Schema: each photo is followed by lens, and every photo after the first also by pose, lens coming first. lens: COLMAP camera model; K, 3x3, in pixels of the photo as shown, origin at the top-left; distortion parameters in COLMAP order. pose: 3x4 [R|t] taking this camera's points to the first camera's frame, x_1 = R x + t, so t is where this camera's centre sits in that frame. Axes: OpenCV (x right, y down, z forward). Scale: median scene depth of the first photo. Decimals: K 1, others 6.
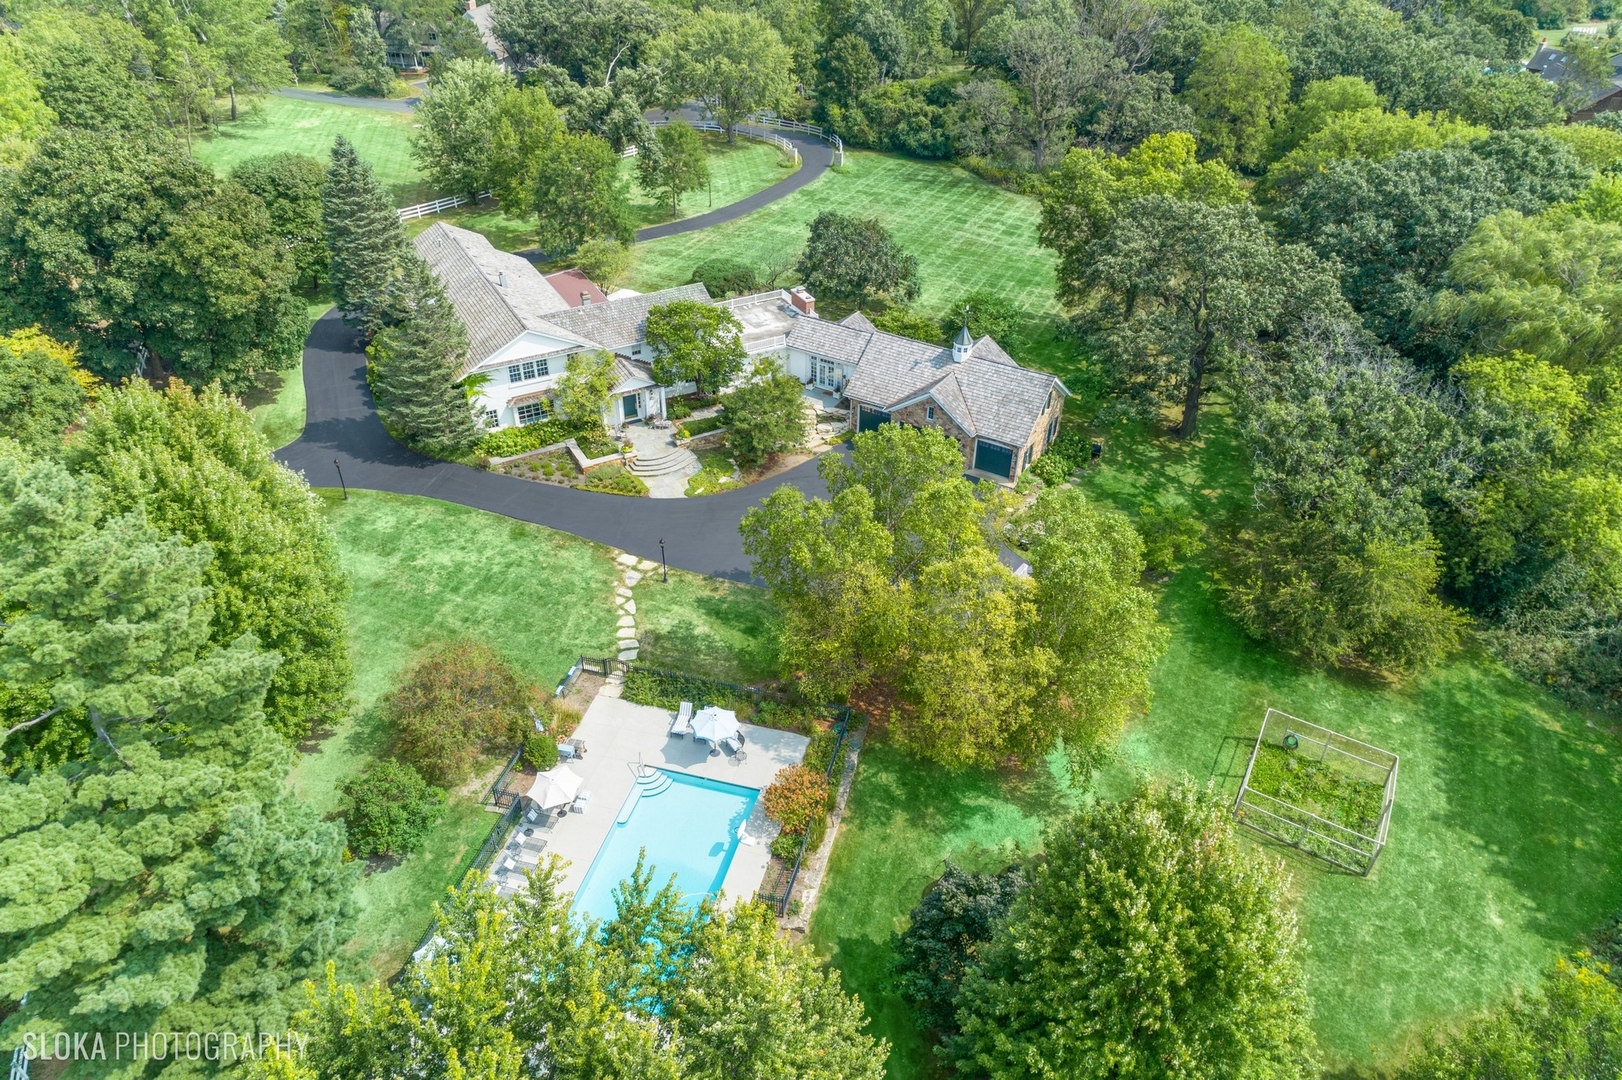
lens RADIAL K [[1045.3, 0, 852.6], [0, 1045.3, 688.2], [0, 0, 1]] dist [-0.002306, 0.001570]
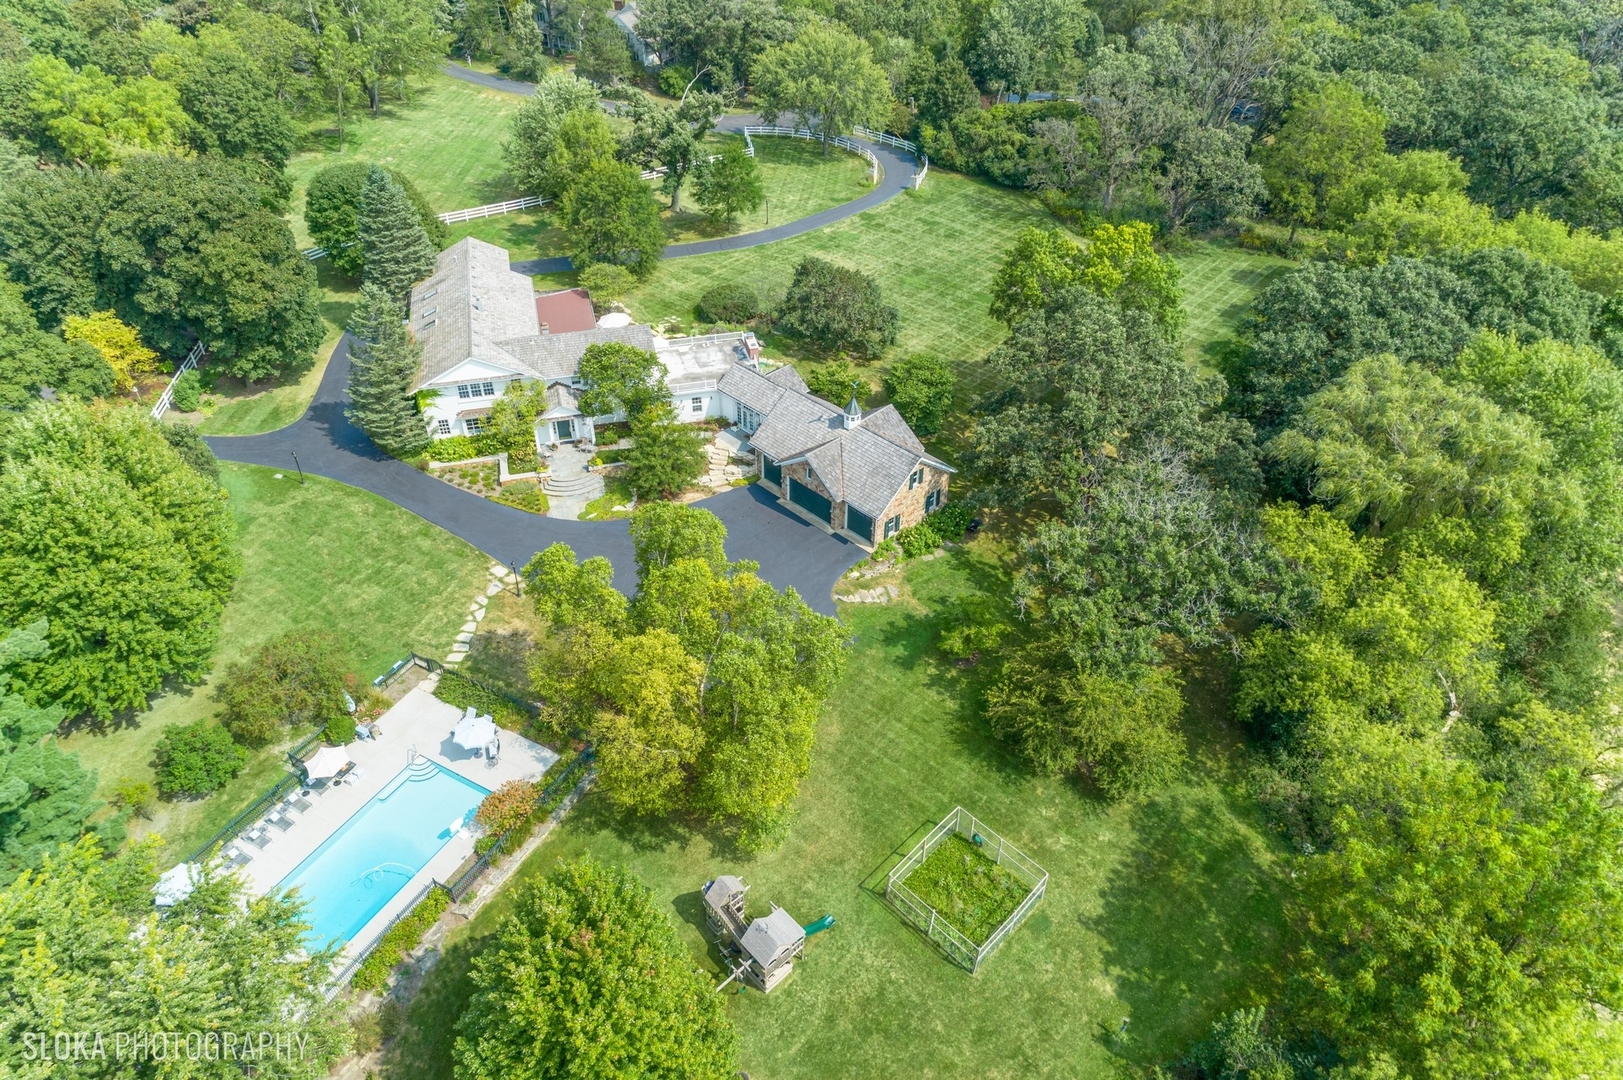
lens RADIAL K [[1045.9, 0, 853.1], [0, 1045.9, 688.2], [0, 0, 1]] dist [-0.002306, 0.001570]
pose [[0.967502, 0.177724, -0.179874, 0.358142], [-0.169535, 0.983693, 0.060044, -0.116694], [0.187612, -0.027597, 0.981855, -0.071149]]
